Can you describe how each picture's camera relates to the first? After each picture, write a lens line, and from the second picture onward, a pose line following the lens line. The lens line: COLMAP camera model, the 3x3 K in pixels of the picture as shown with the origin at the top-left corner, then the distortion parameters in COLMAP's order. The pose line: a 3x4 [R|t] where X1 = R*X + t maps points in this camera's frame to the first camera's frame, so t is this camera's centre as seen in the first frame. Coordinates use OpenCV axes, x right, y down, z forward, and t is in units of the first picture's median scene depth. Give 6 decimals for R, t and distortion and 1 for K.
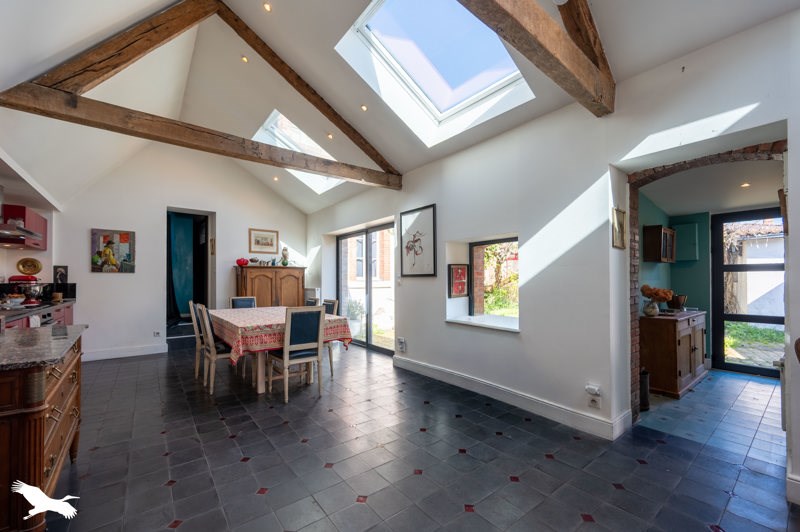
lens RADIAL K [[326.0, 0, 399.2], [0, 326.0, 278.9], [0, 0, 1]] dist [0.000298, 0.000061]
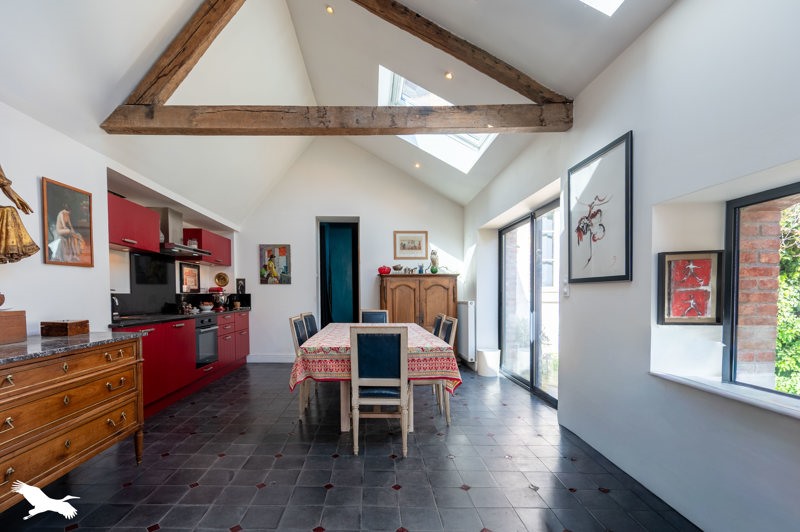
lens RADIAL K [[348.4, 0, 400.6], [0, 348.4, 306.7], [0, 0, 1]] dist [-0.000185, 0.000005]
pose [[0.778106, 0.022711, -0.627722, 0.170608], [0.002938, 0.999204, 0.039793, 0.010742], [0.628126, -0.032808, 0.777420, 0.355232]]
